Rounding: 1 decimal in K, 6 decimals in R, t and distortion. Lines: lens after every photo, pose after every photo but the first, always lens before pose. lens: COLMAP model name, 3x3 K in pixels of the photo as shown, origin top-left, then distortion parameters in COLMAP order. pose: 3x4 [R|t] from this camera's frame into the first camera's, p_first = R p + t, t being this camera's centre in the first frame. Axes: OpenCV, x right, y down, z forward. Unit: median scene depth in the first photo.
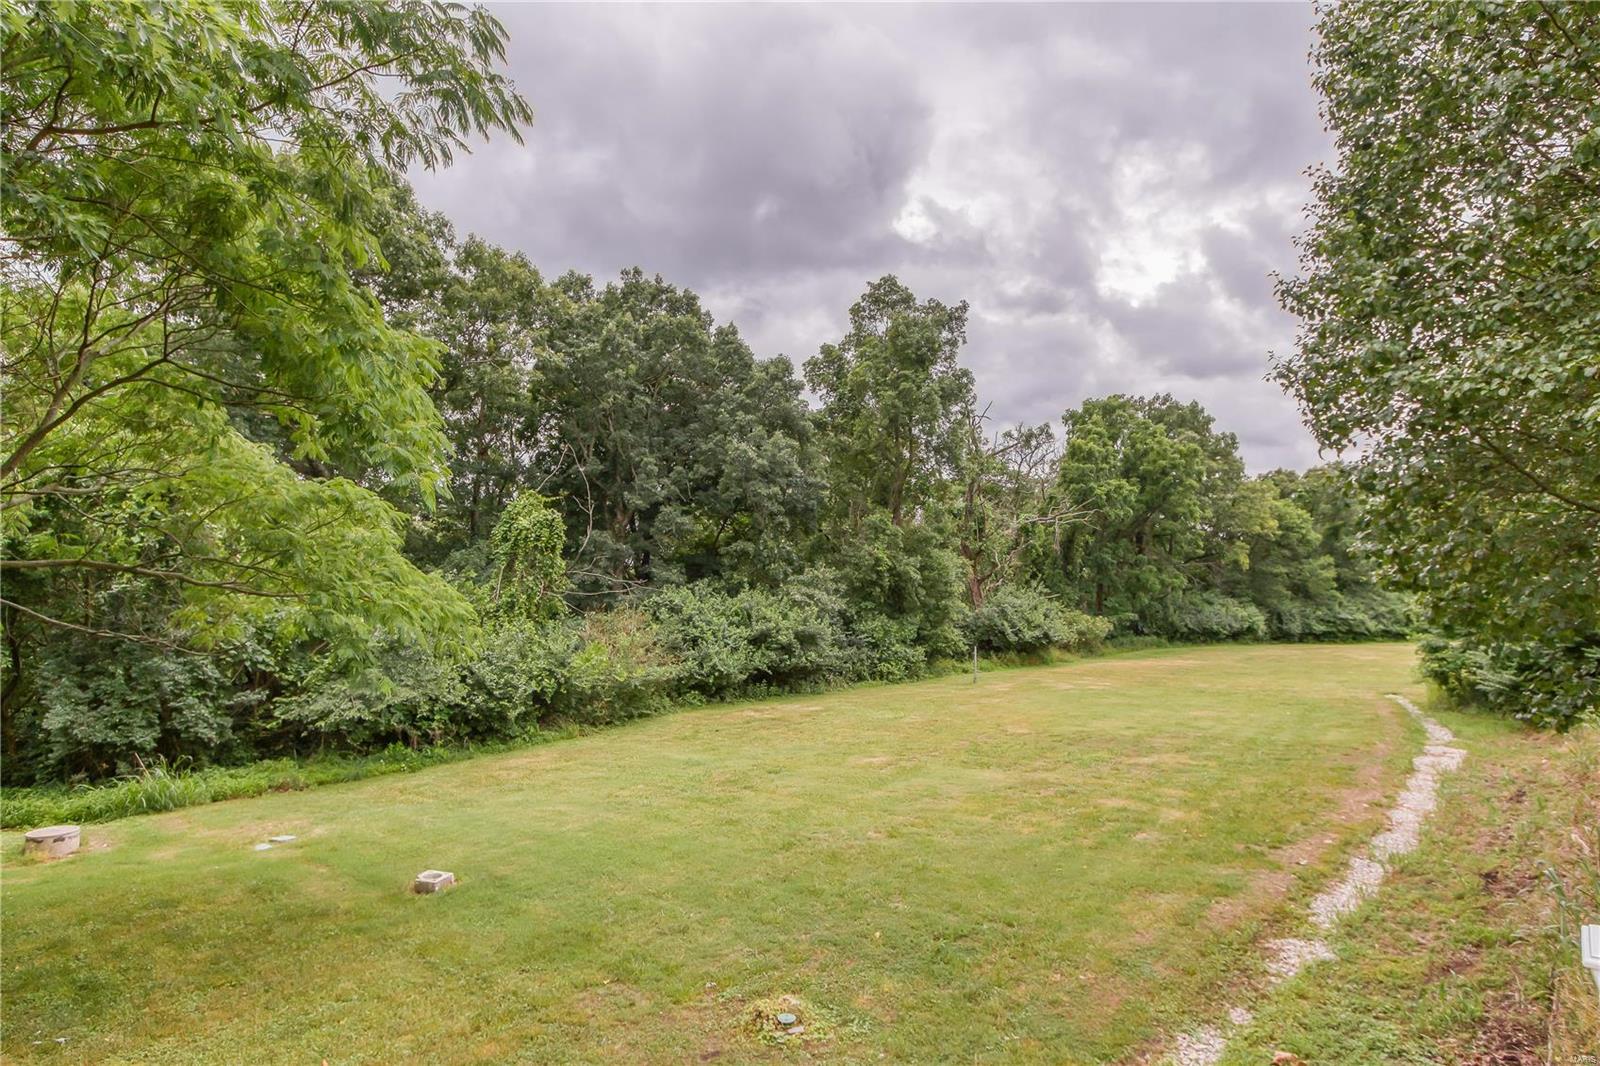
lens RADIAL K [[947.4, 0, 800.7], [0, 947.4, 531.4], [0, 0, 1]] dist [-0.002413, 0.000215]
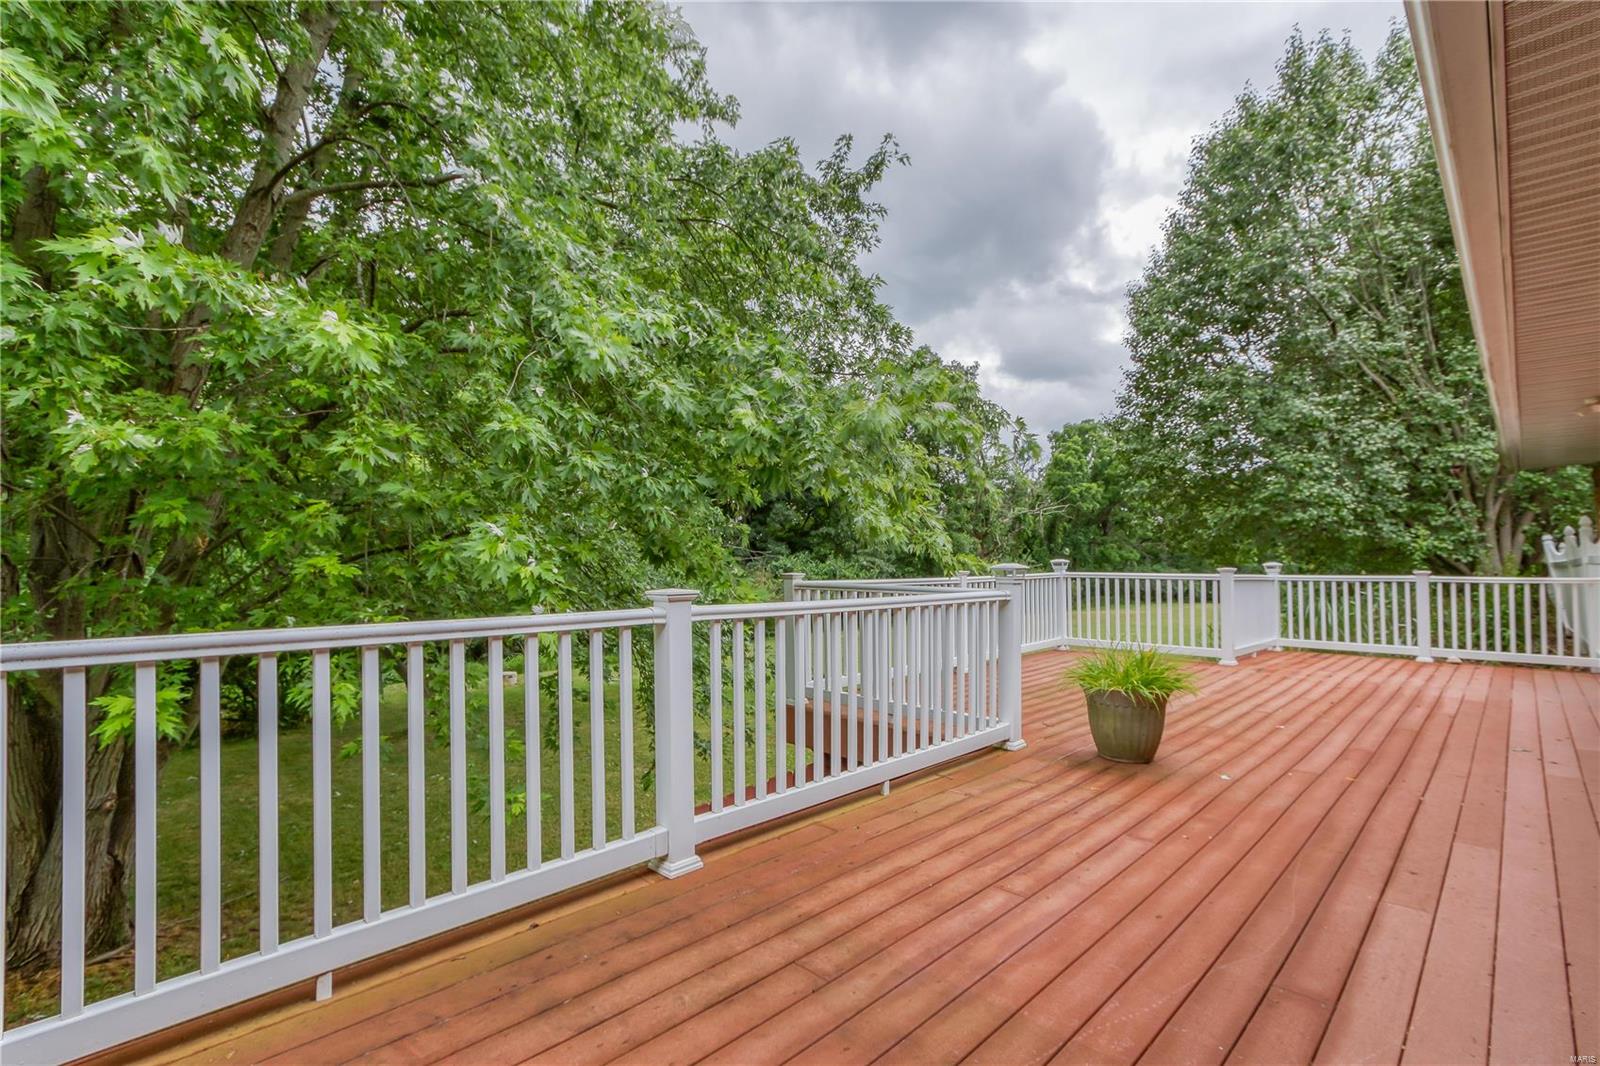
lens RADIAL K [[734.3, 0, 790.7], [0, 734.3, 540.4], [0, 0, 1]] dist [-0.001927, 0.003650]
pose [[0.997119, 0.003313, -0.075775, -0.020351], [-0.001016, 0.999539, 0.030331, -0.002344], [0.075841, -0.030167, 0.996663, -0.121419]]
